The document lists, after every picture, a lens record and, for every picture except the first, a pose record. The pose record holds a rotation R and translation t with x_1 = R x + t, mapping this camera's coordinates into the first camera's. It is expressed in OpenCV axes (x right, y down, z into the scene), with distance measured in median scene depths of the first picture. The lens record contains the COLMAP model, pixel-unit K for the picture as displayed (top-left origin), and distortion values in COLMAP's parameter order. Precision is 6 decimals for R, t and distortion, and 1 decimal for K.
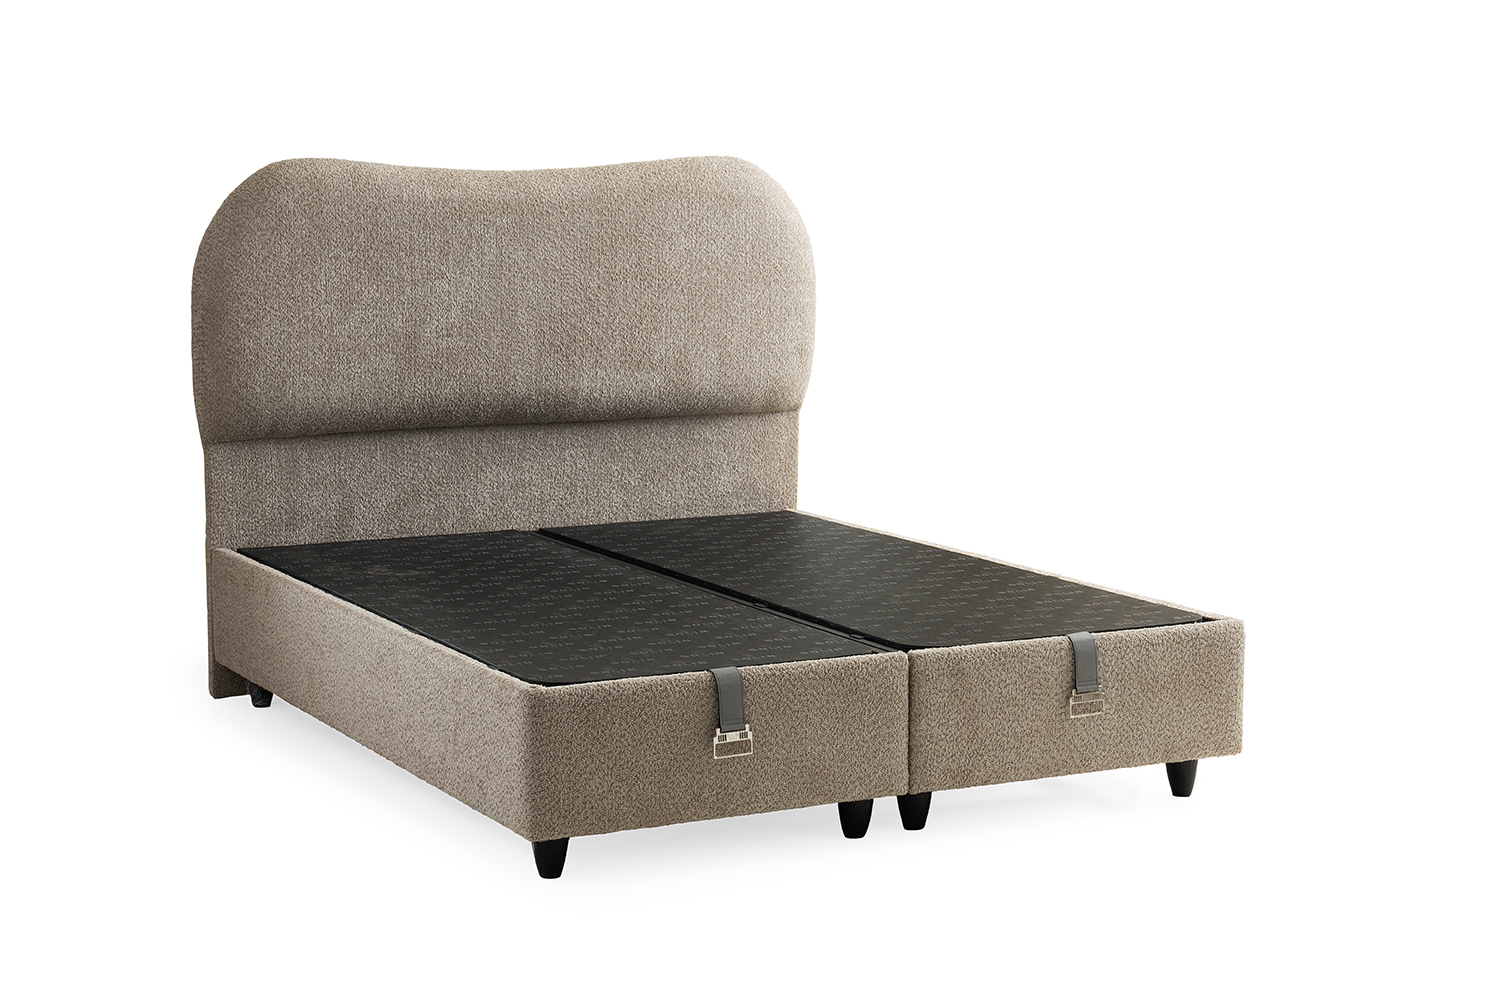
lens RADIAL K [[2783.8, 0, 745.4], [0, 2783.8, 518.0], [0, 0, 1]] dist [0.056837, 0.396994]
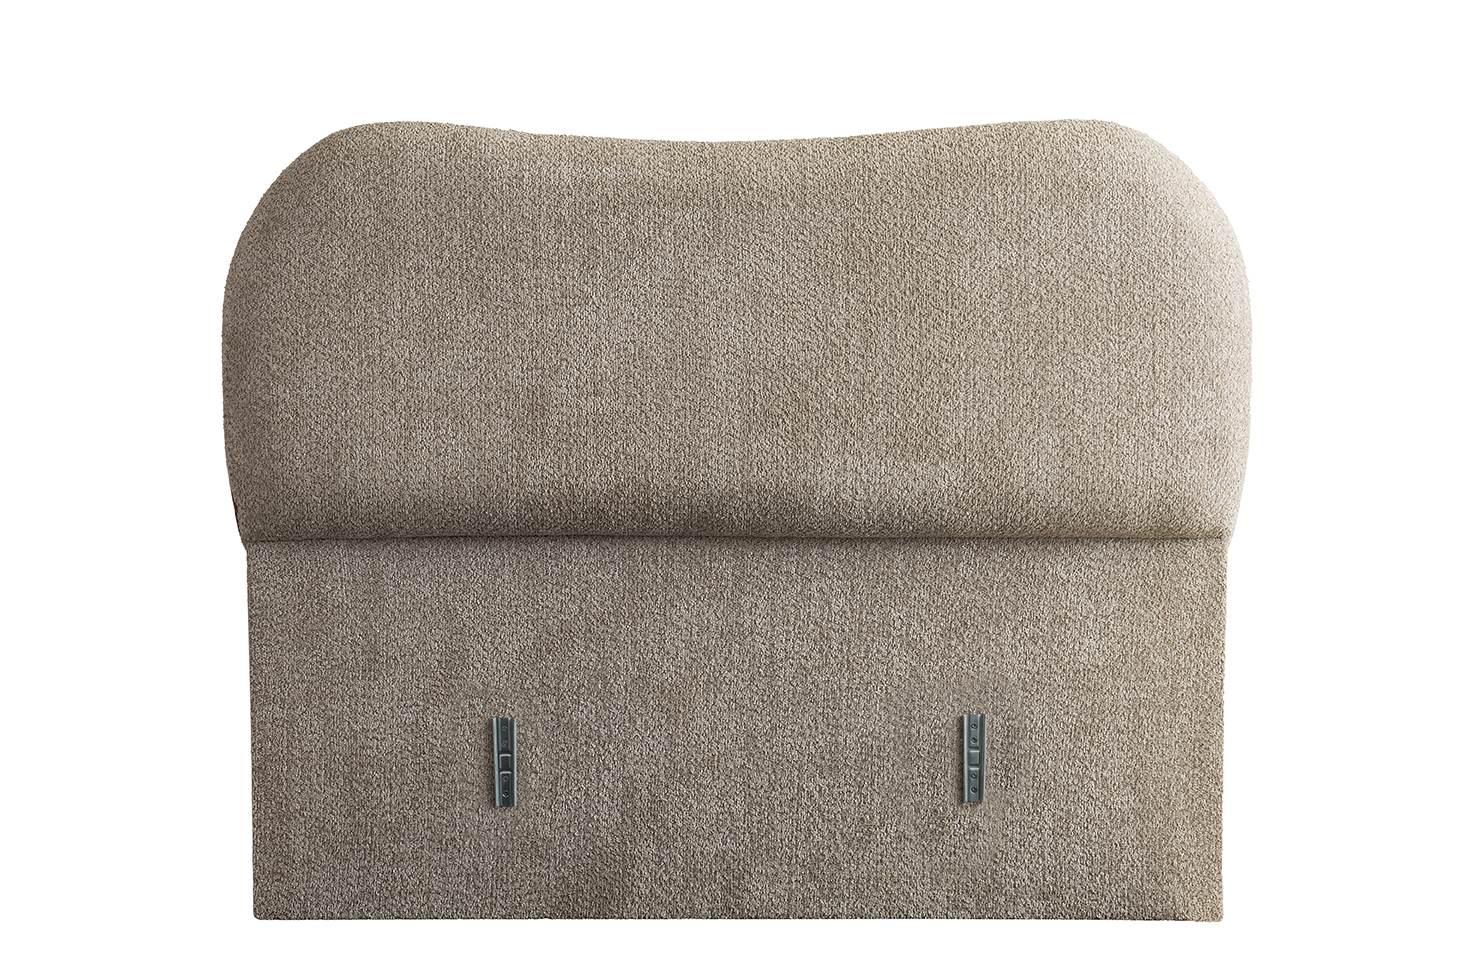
lens RADIAL K [[2753.8, 0, 737.3], [0, 2753.8, 512.2], [0, 0, 1]] dist [0.056837, 0.396994]
pose [[0.889462, 0.035459, -0.455632, 0.213708], [-0.064479, 0.996749, -0.048303, -0.008932], [0.452439, 0.072342, 0.888857, 0.443722]]
